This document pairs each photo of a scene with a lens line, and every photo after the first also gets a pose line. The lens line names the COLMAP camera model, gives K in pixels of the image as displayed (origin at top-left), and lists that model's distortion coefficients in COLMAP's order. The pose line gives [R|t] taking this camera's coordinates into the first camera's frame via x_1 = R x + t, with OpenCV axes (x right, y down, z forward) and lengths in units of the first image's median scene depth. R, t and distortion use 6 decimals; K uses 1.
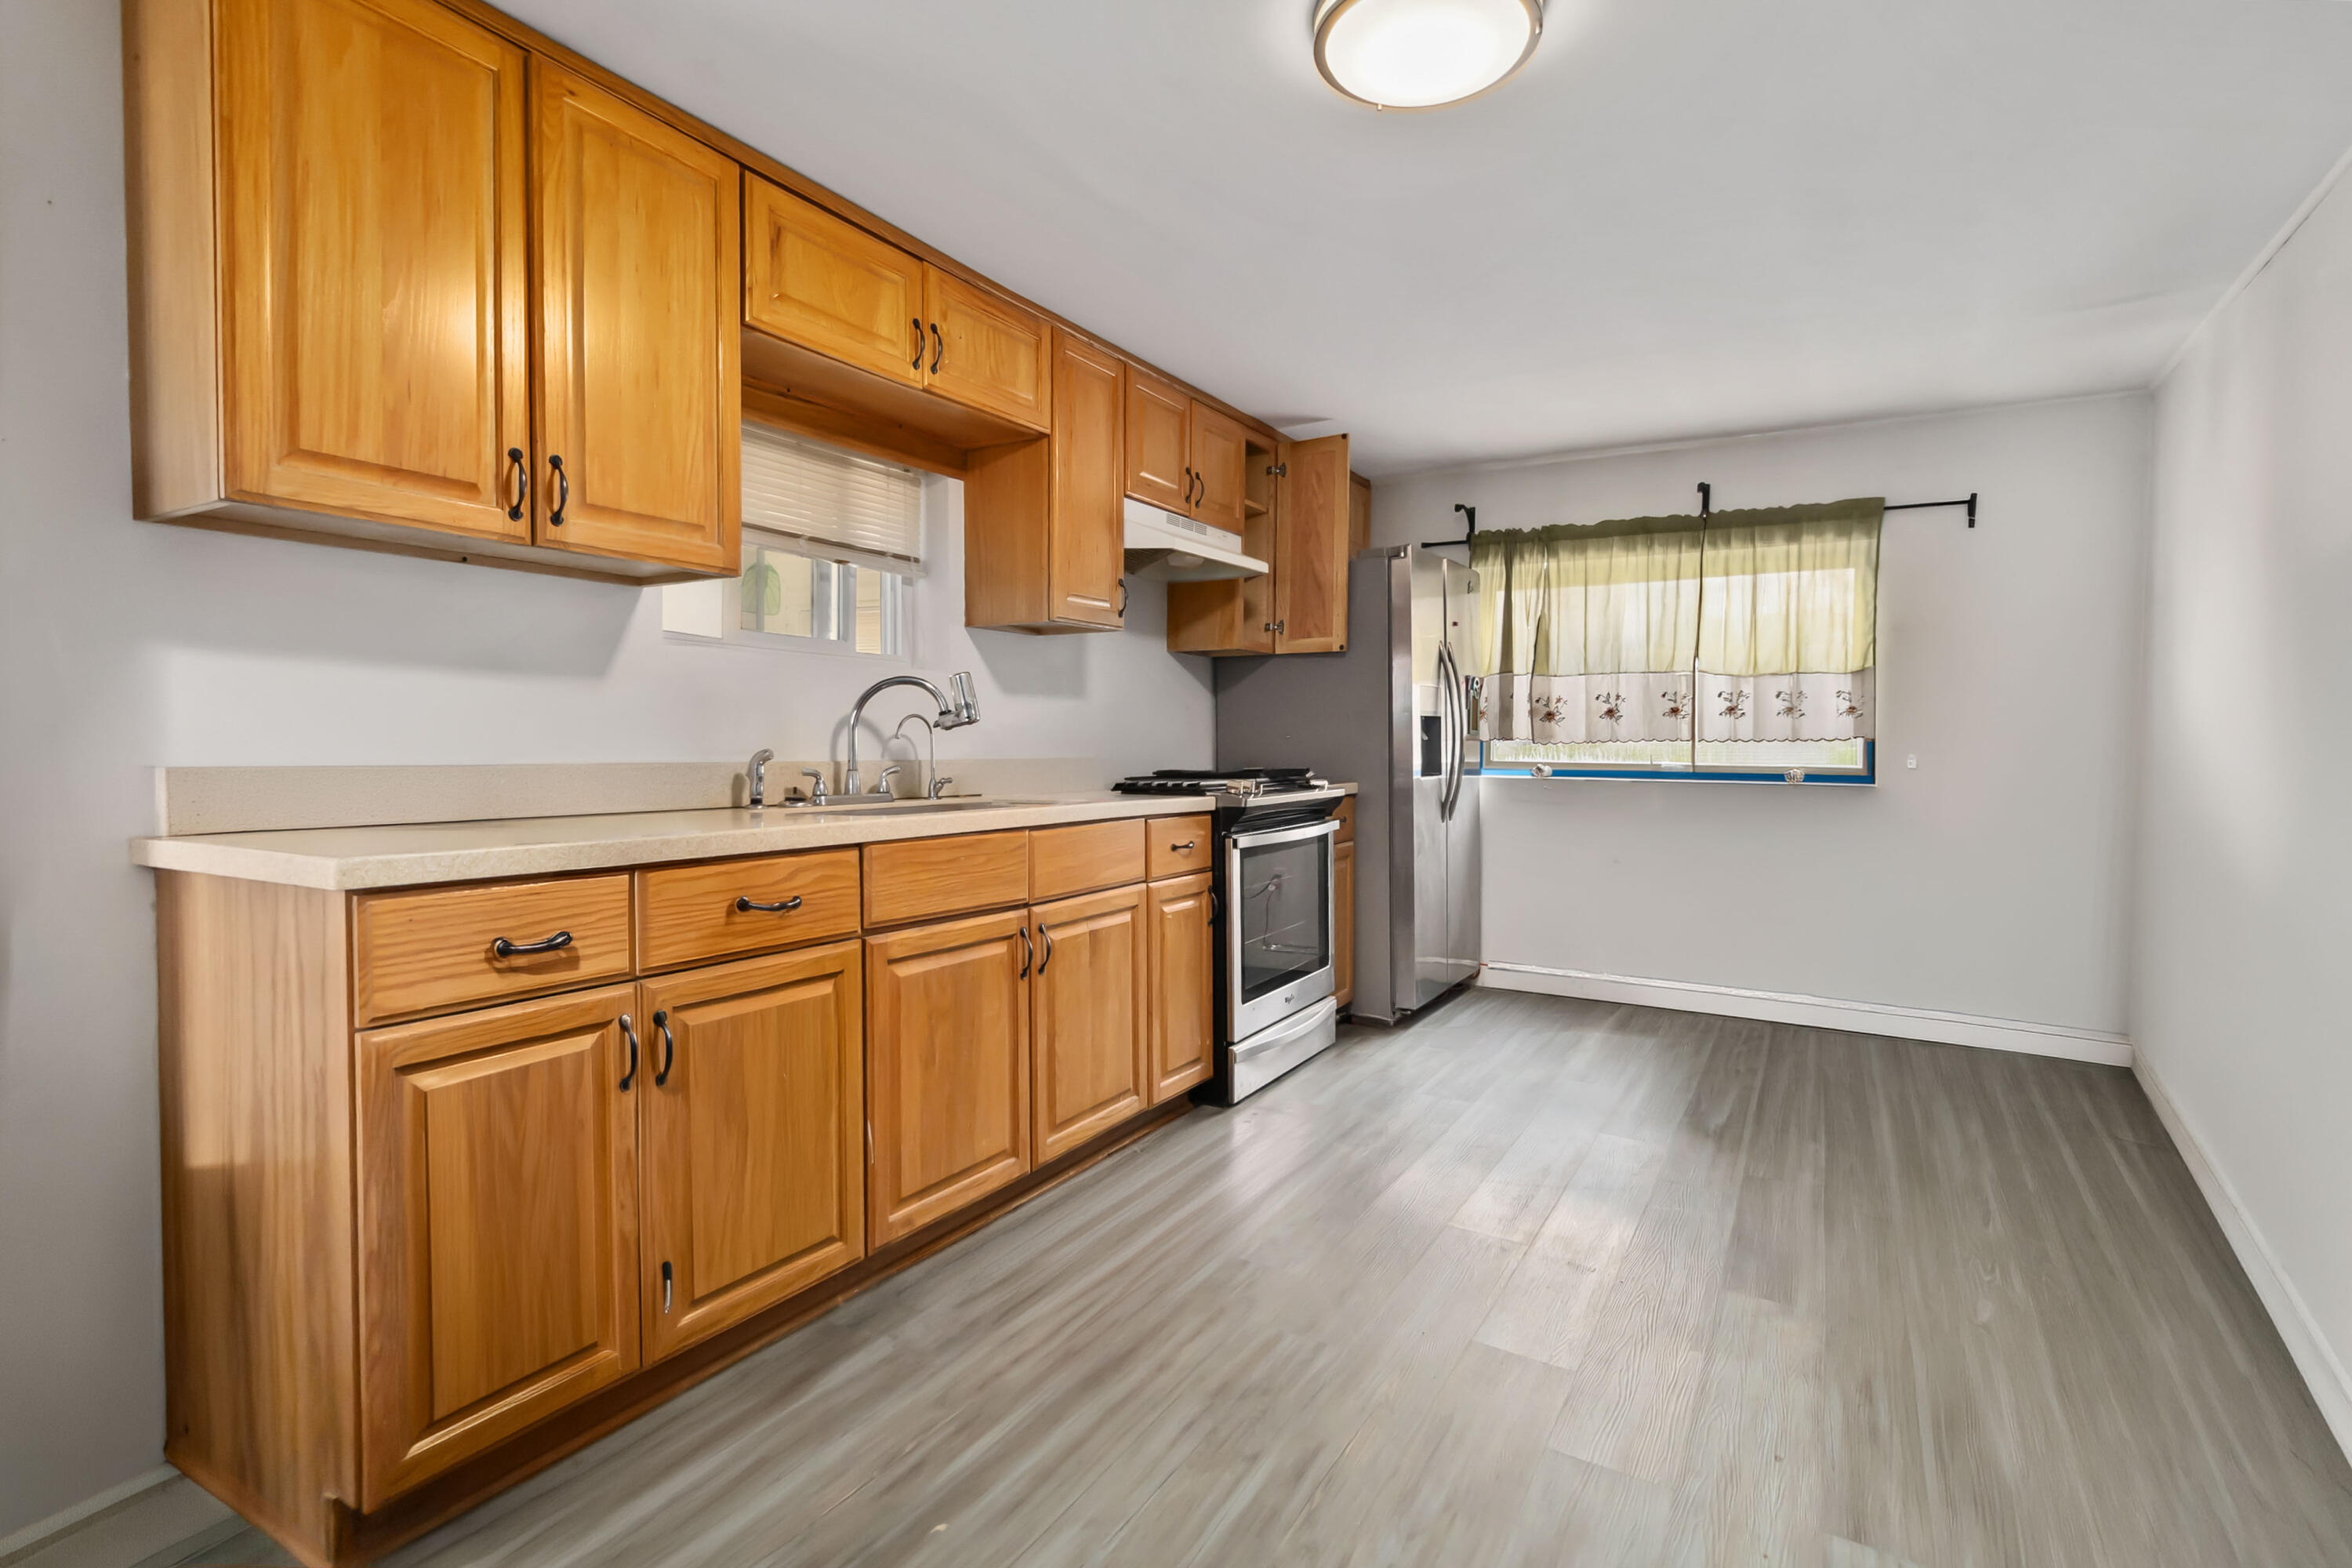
lens RADIAL K [[1116.5, 0, 1177.2], [0, 1116.5, 759.0], [0, 0, 1]] dist [-0.000242, -0.000044]
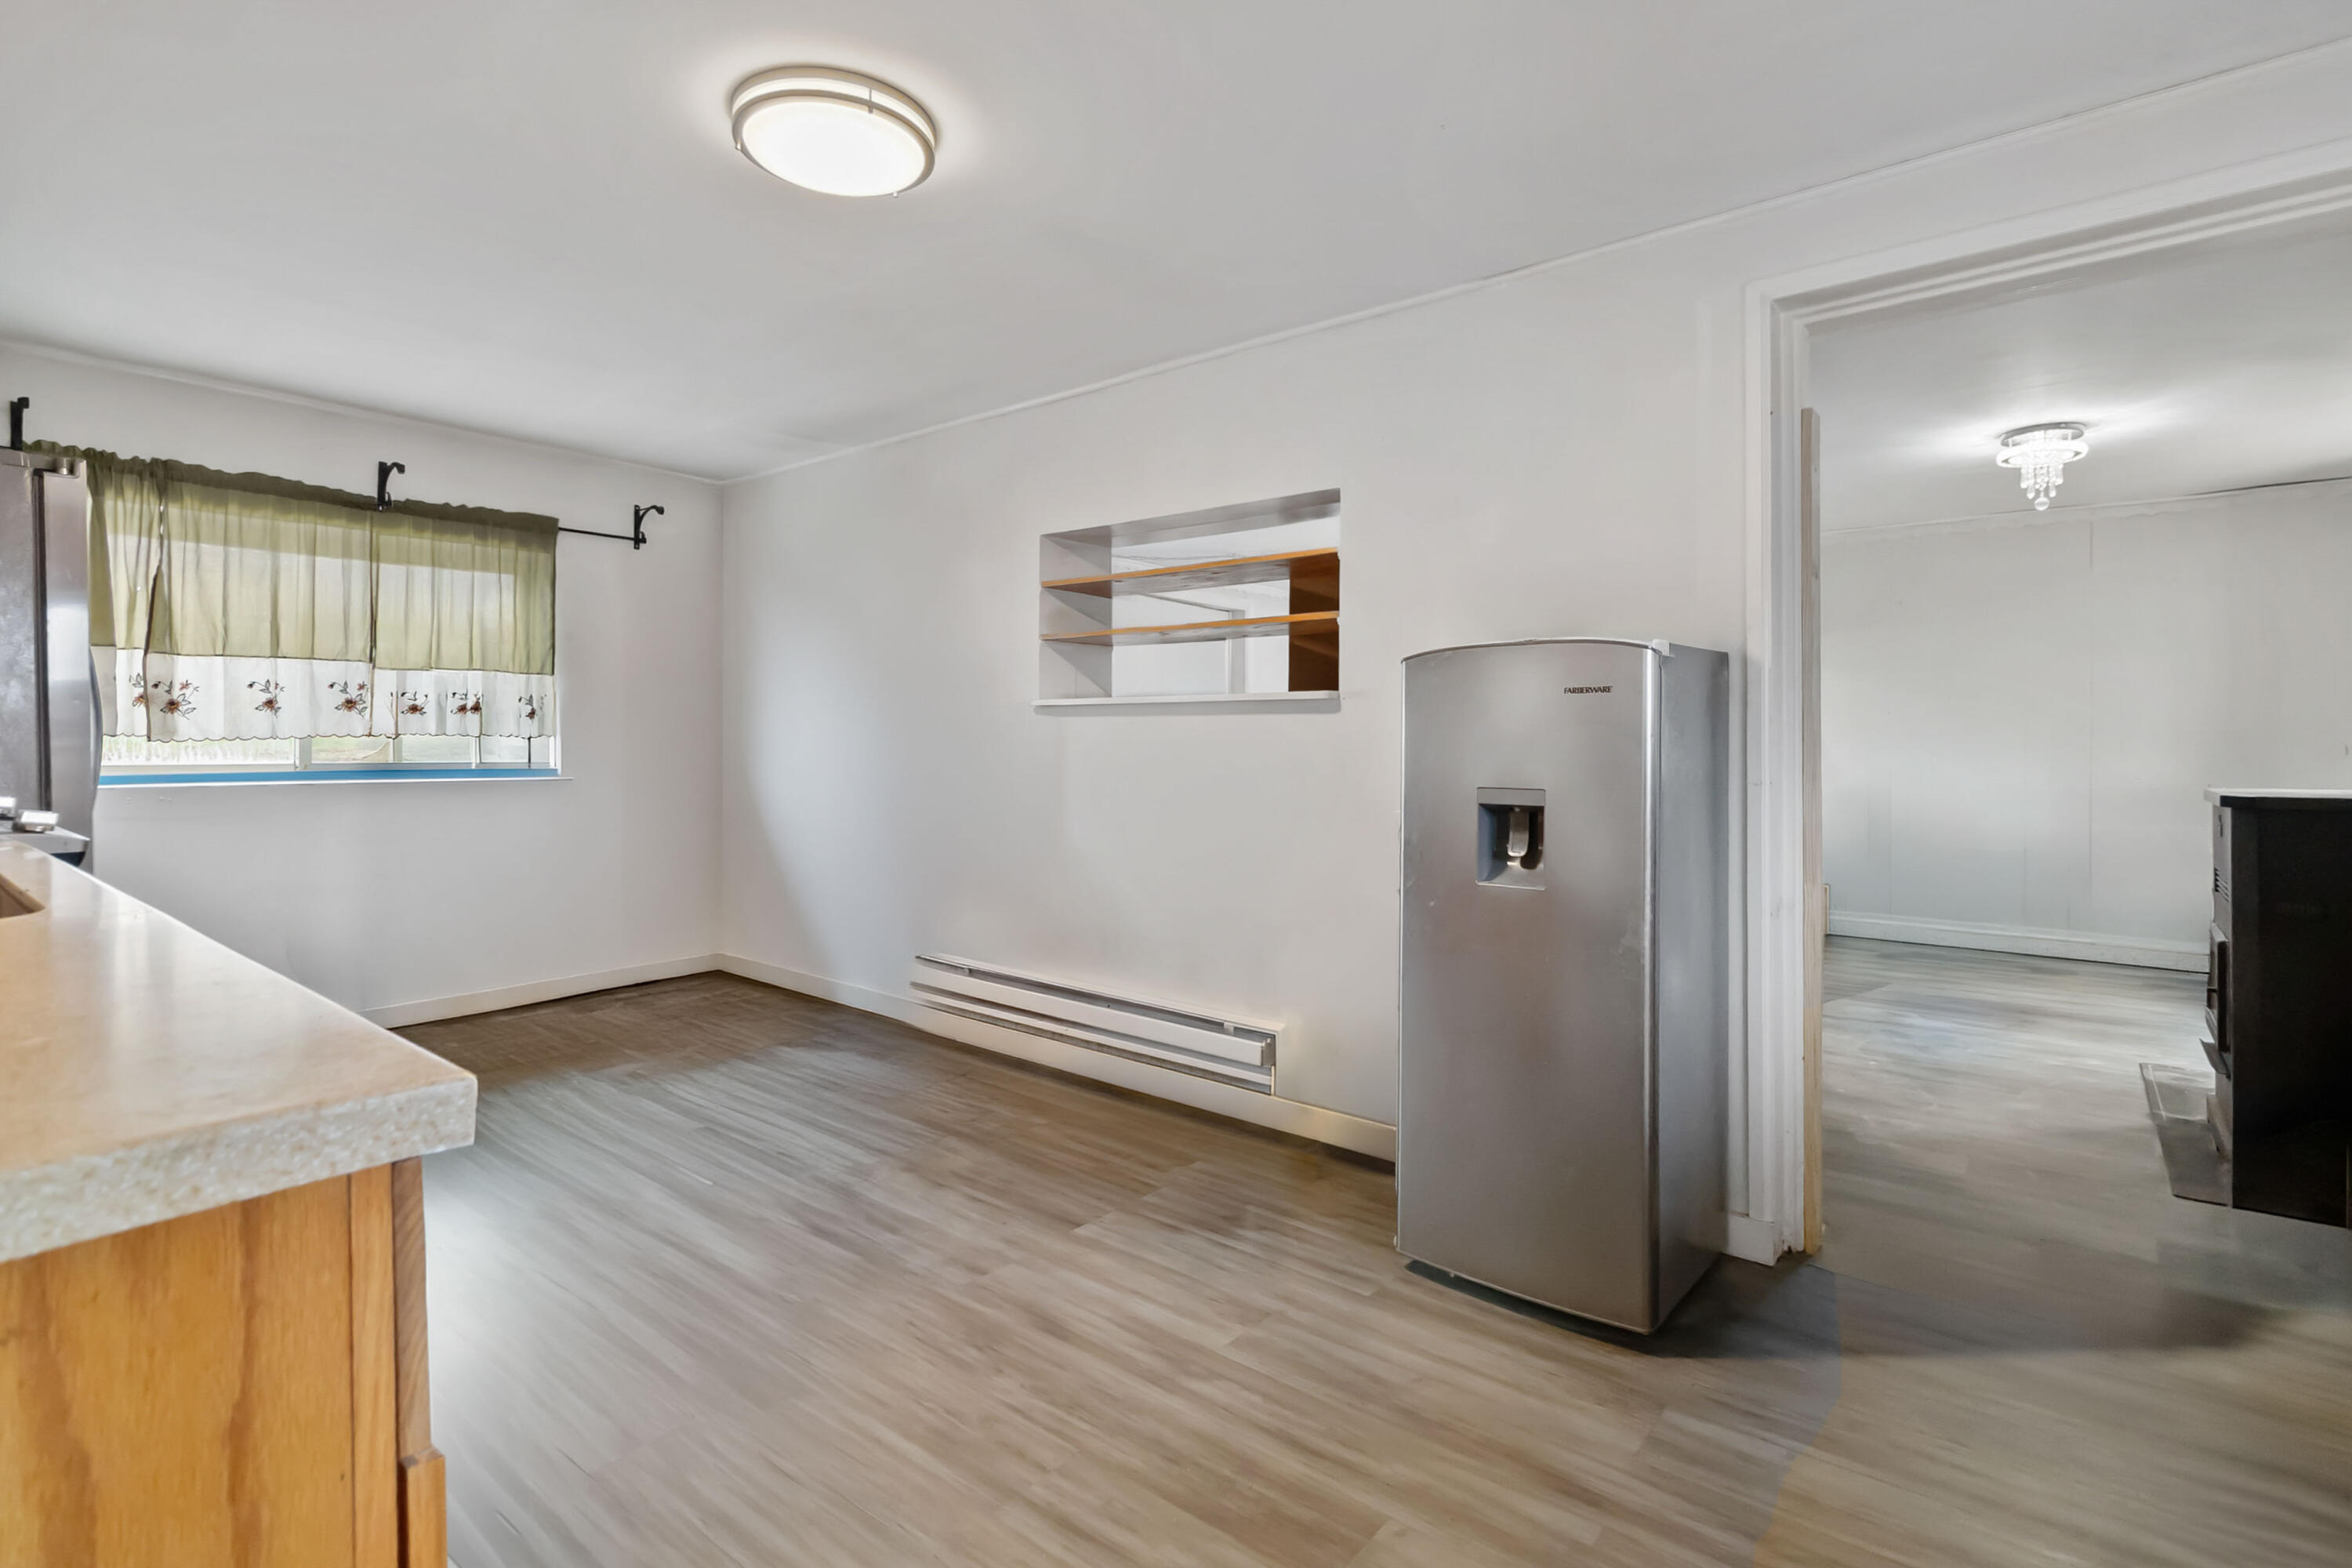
lens RADIAL K [[1111.2, 0, 1184.4], [0, 1111.2, 728.0], [0, 0, 1]] dist [-0.001279, -0.000173]
pose [[0.148983, 0.004600, 0.988829, -0.332070], [0.014893, 0.999865, -0.006895, -0.007338], [-0.988728, 0.015754, 0.148894, 0.196392]]
